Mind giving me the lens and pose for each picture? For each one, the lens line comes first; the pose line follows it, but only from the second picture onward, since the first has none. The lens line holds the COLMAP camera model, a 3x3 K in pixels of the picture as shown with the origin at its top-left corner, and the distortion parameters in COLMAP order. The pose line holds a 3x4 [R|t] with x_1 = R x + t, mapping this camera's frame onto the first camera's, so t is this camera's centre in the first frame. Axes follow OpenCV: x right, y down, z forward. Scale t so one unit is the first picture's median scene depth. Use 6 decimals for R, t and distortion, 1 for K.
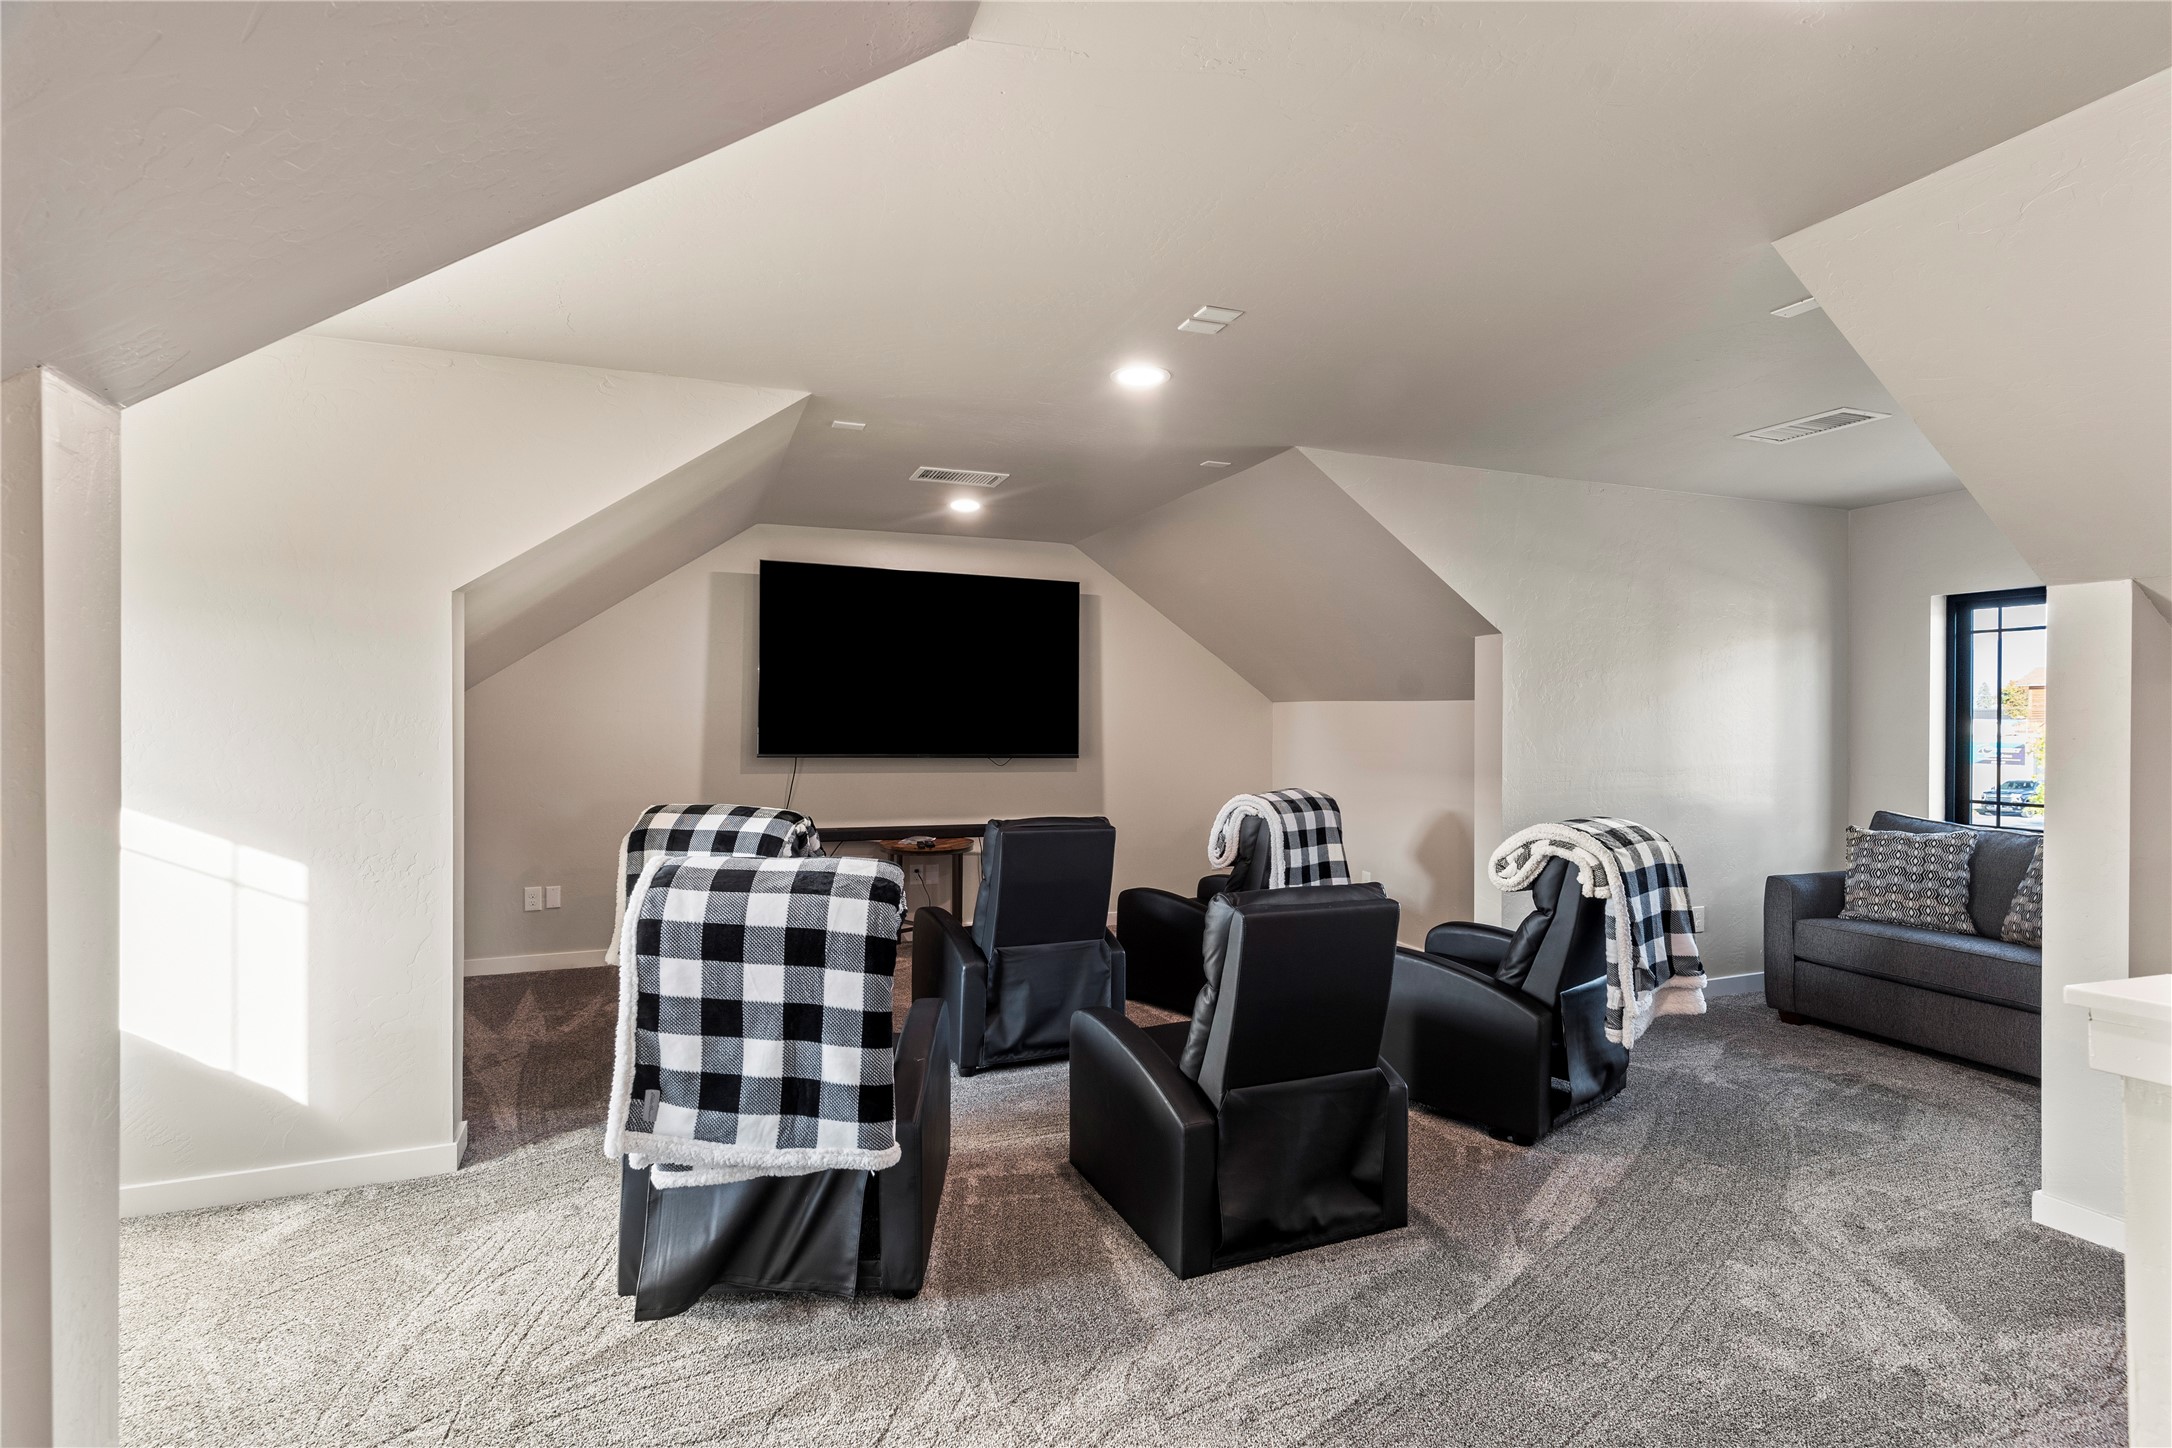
lens RADIAL K [[1040.2, 0, 1073.4], [0, 1040.2, 730.6], [0, 0, 1]] dist [0.003032, -0.000702]
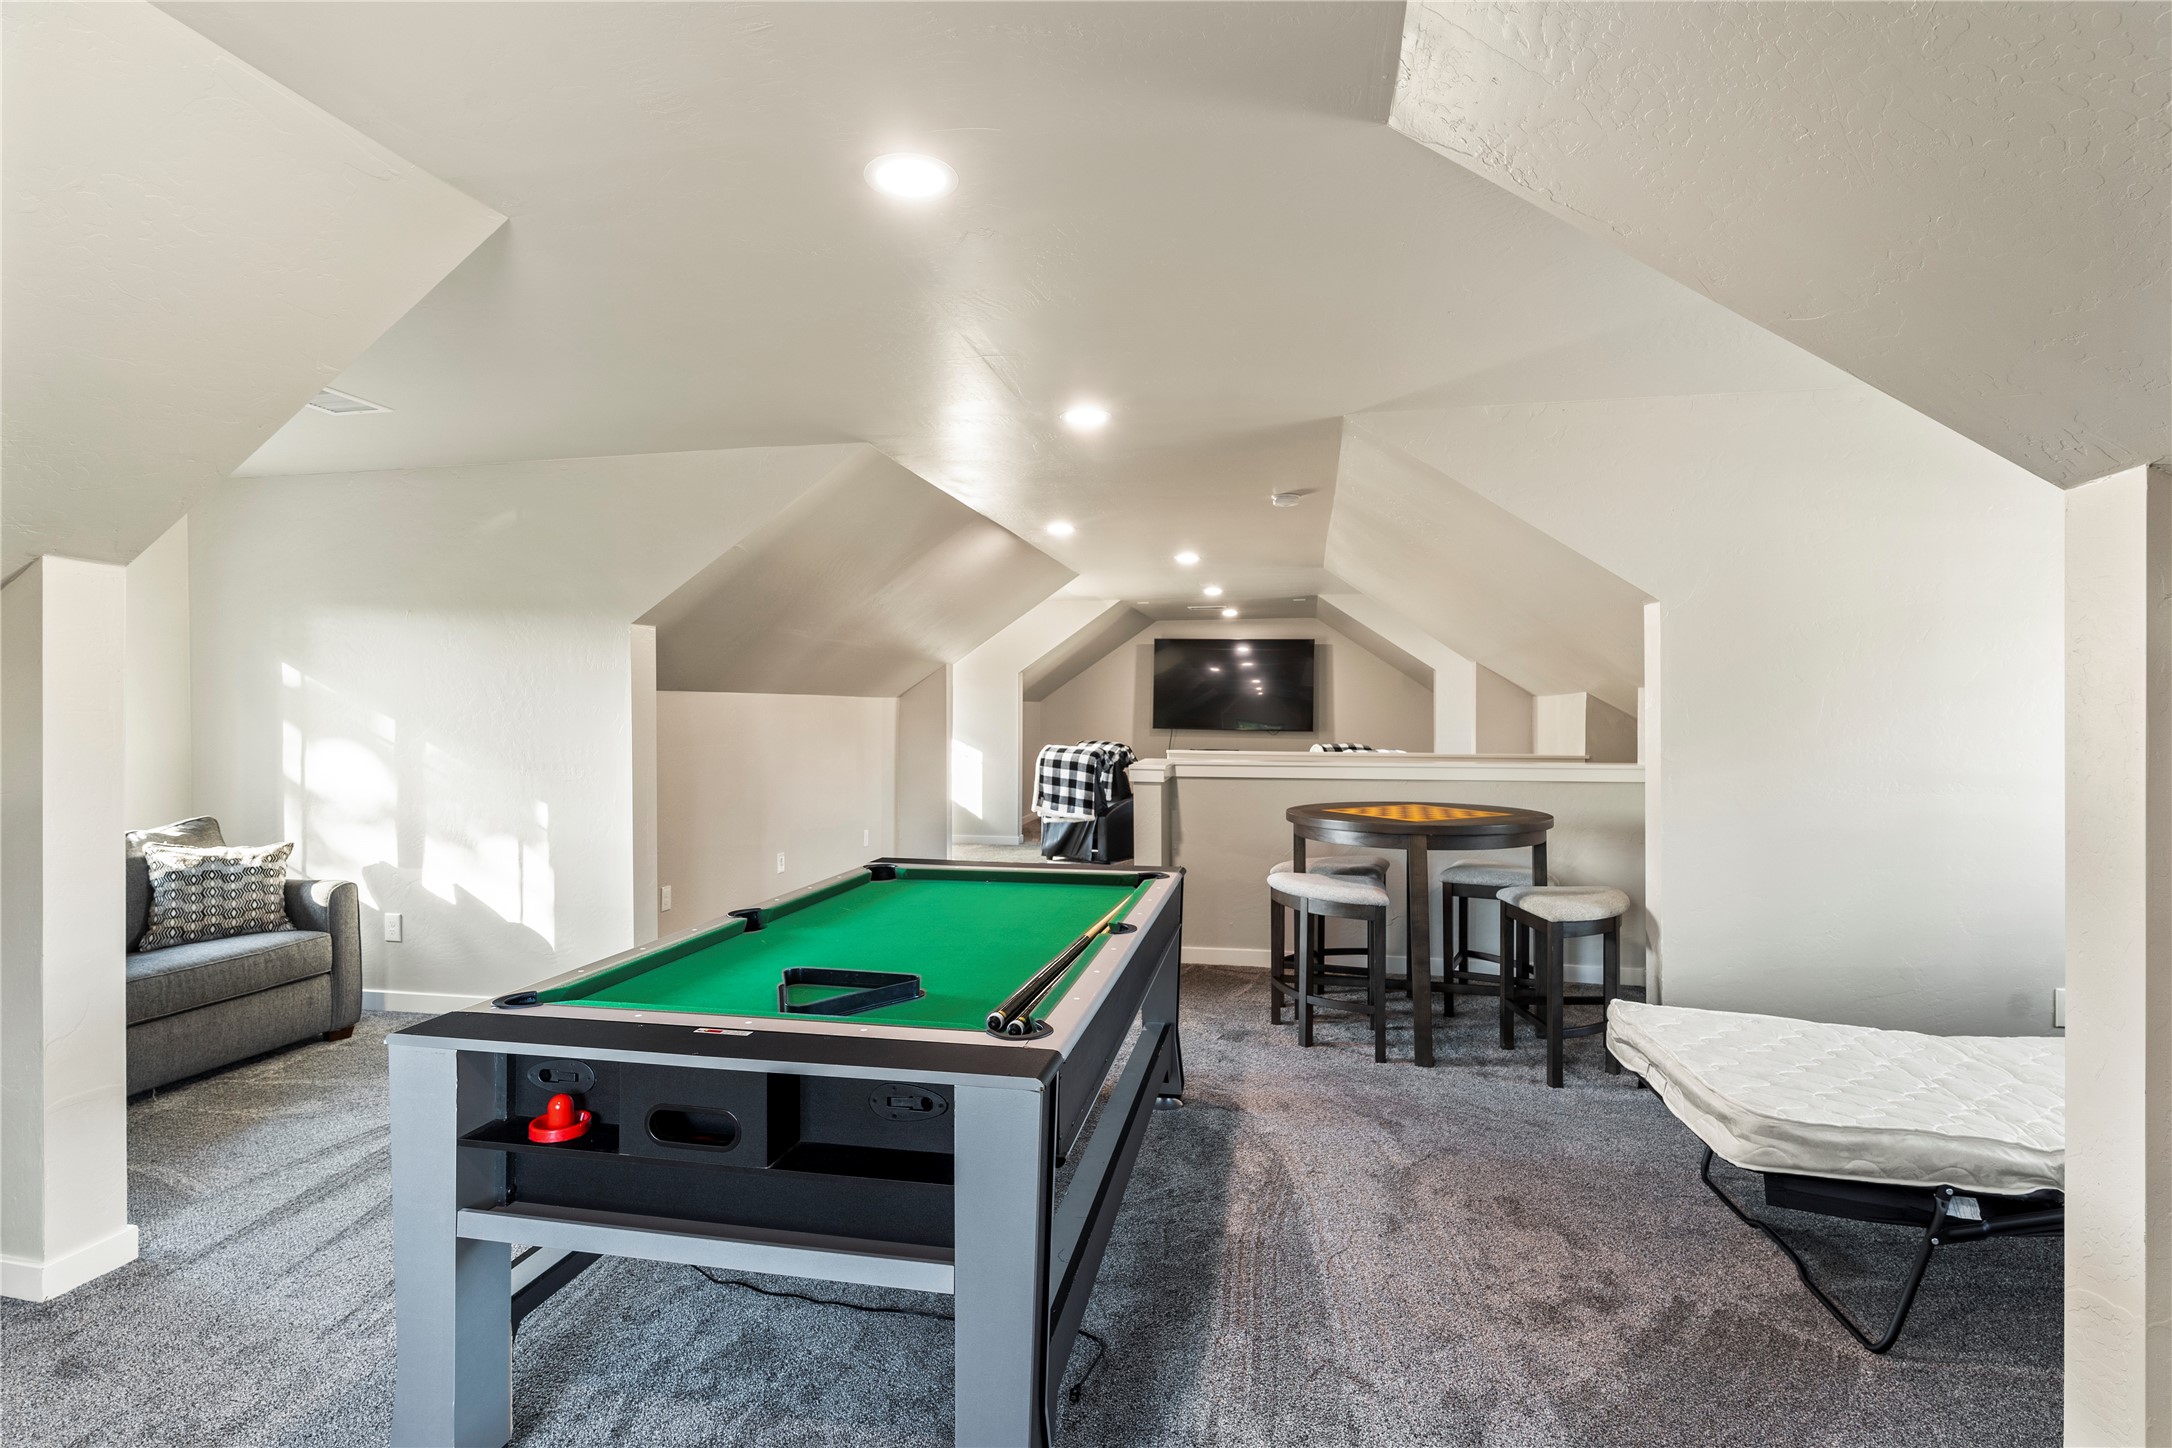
lens RADIAL K [[1040.2, 0, 1079.9], [0, 1040.2, 725.3], [0, 0, 1]] dist [0.003032, -0.000702]
pose [[0.839358, 0.005054, -0.543555, 2.023857], [-0.004046, 0.999987, 0.003050, 0.033959], [0.543564, -0.000361, 0.839368, -2.476265]]
